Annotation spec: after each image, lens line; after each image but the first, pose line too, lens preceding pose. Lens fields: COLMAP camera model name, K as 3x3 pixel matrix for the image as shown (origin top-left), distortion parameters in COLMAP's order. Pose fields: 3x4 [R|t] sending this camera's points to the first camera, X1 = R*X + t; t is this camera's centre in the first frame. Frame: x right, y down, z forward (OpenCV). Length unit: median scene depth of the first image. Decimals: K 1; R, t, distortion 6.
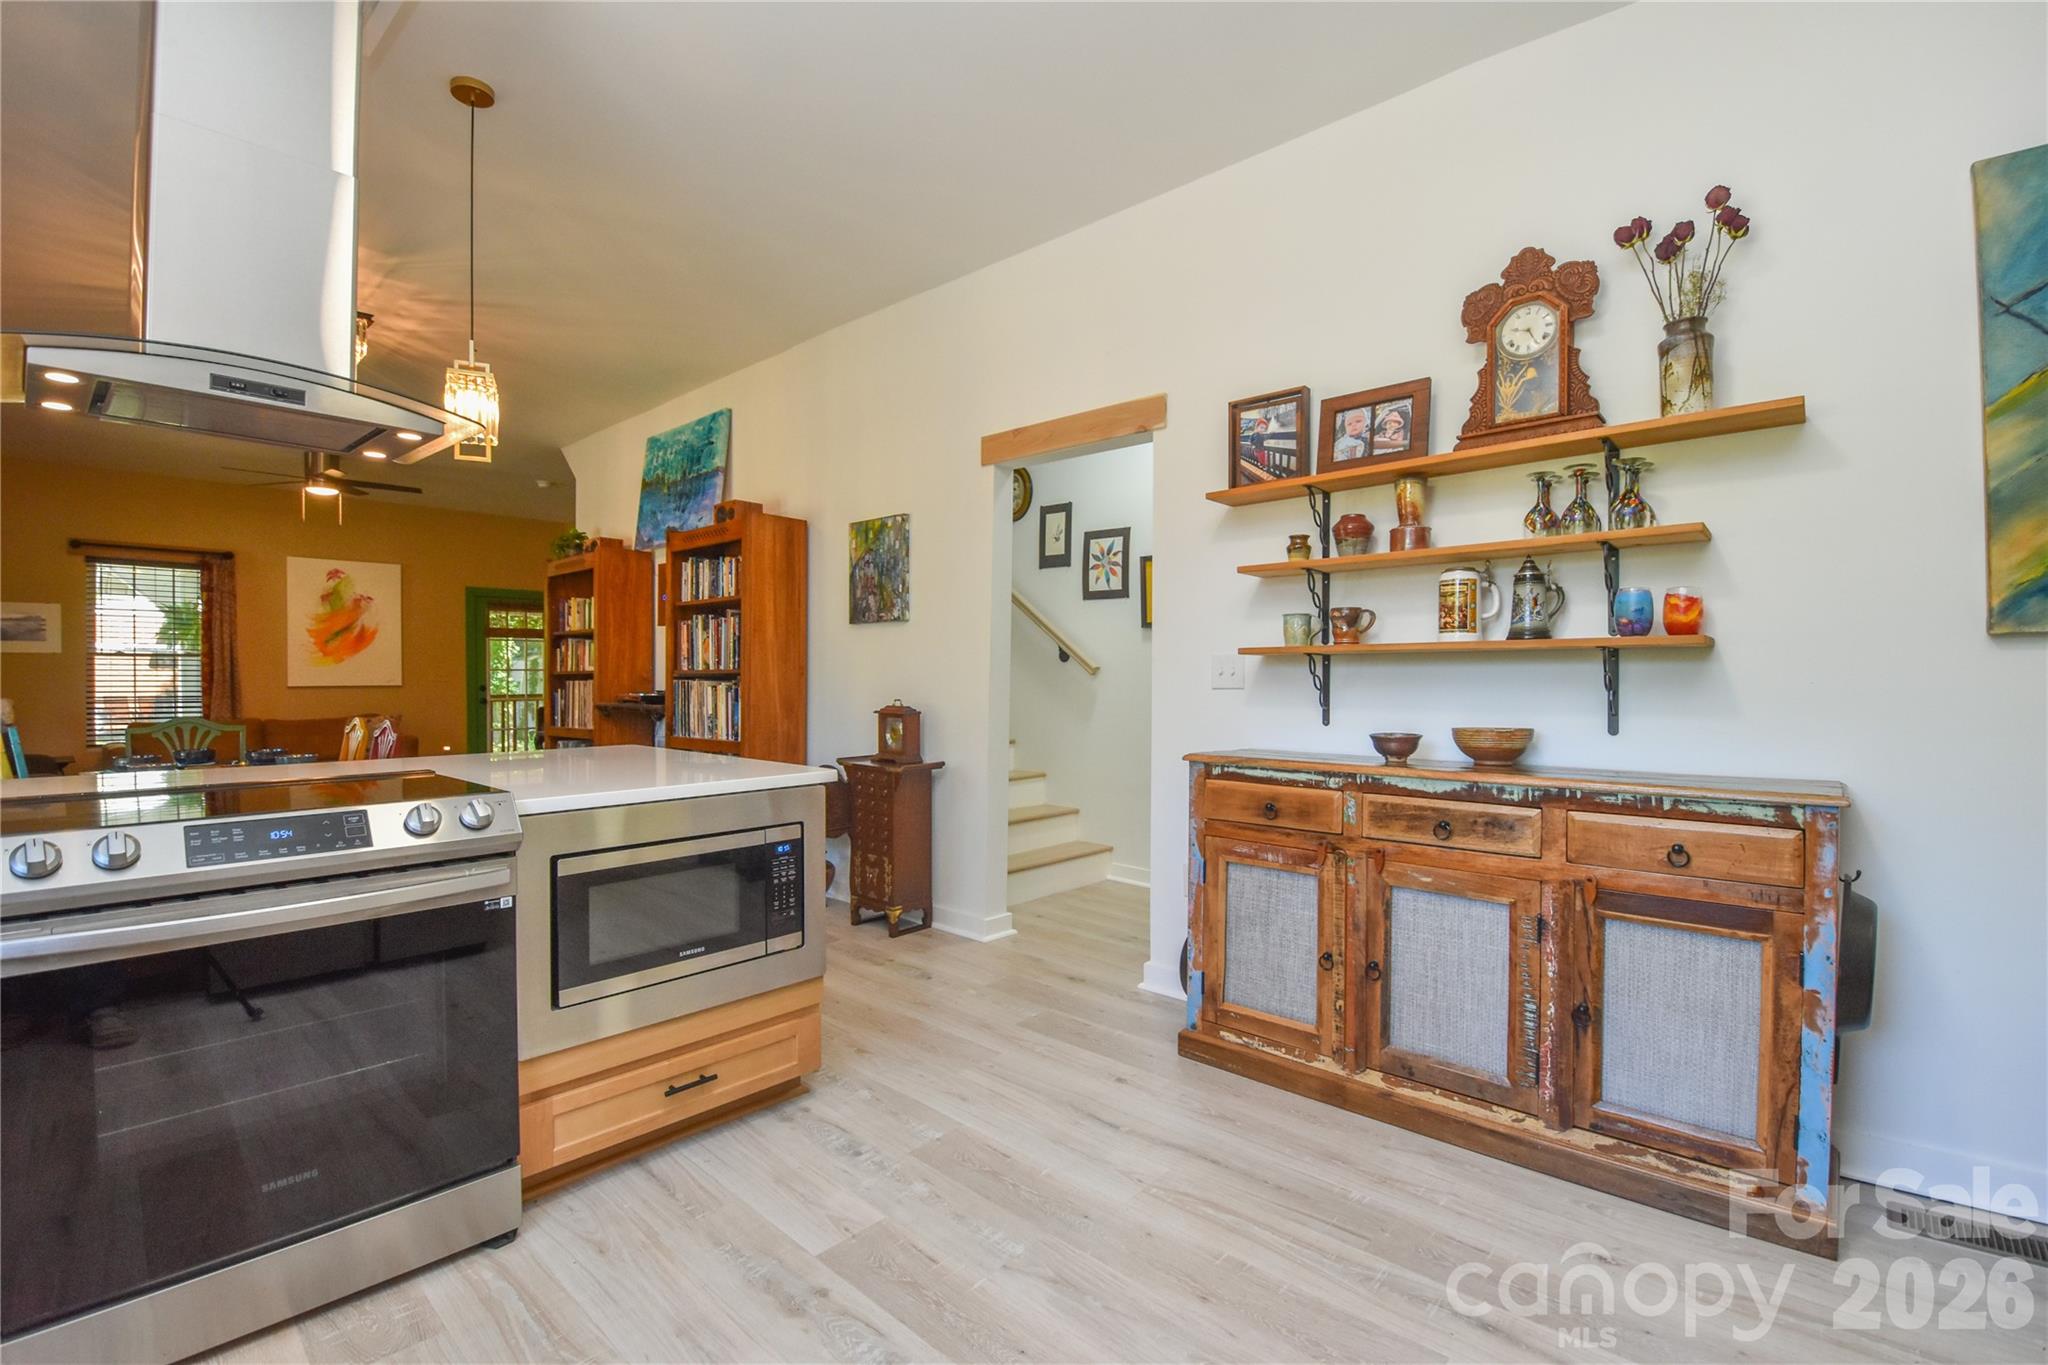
lens RADIAL K [[910.2, 0, 1024.0], [0, 910.2, 682.5], [0, 0, 1]] dist [0.010940, -0.018094]
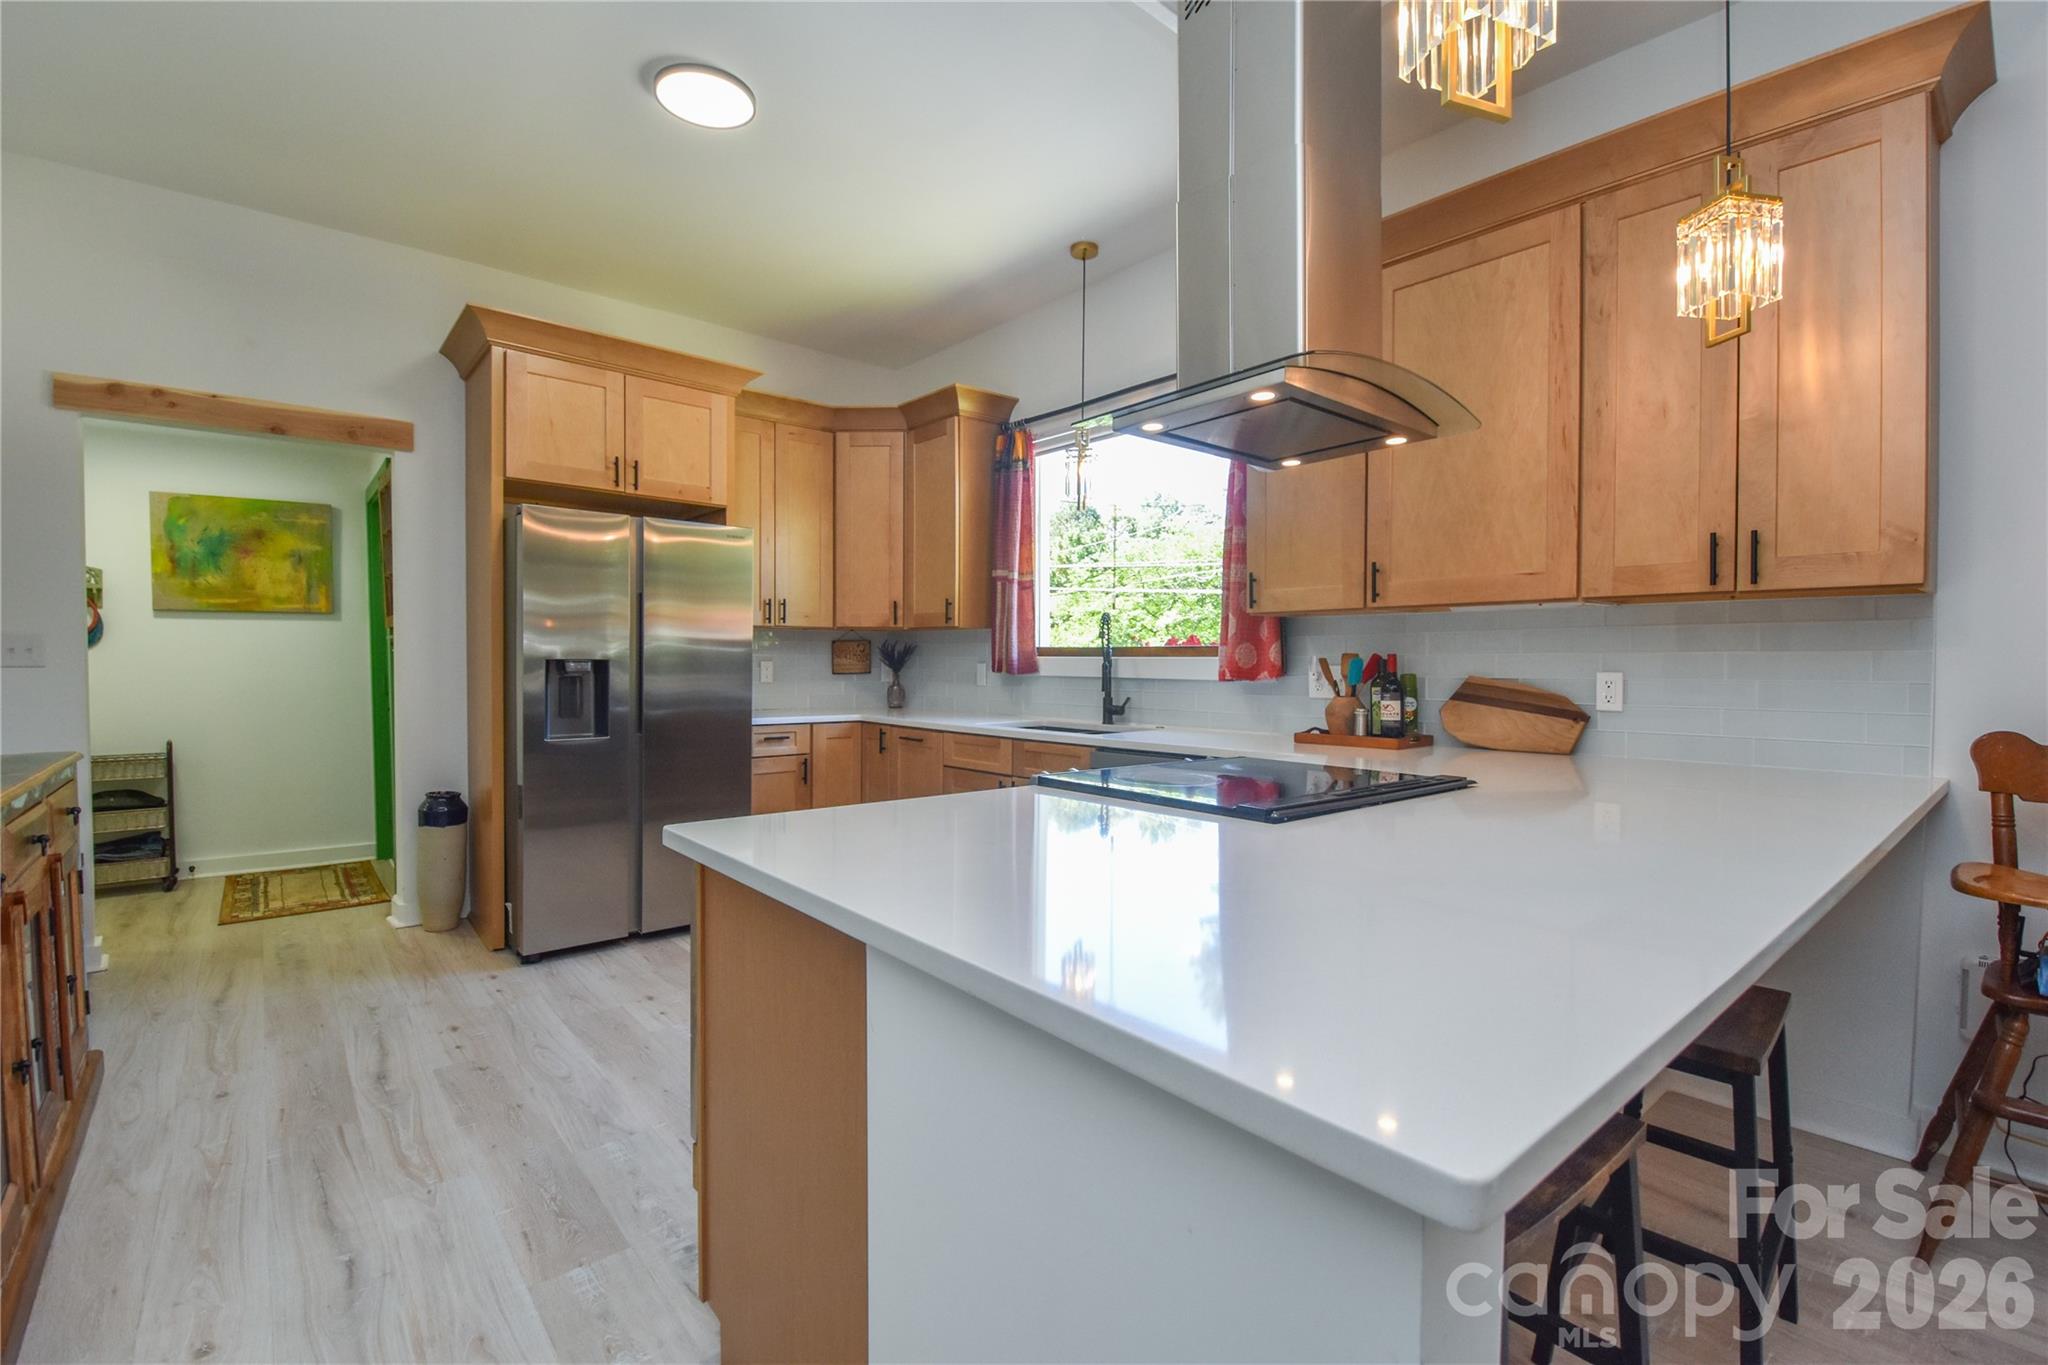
lens RADIAL K [[897.4, 0, 1027.1], [0, 897.4, 681.6], [0, 0, 1]] dist [0.010983, -0.019822]
pose [[-0.992579, -0.004256, 0.121526, -0.162922], [-0.000507, 0.999524, 0.030860, -0.005534], [-0.121599, 0.030569, -0.992108, 0.491281]]
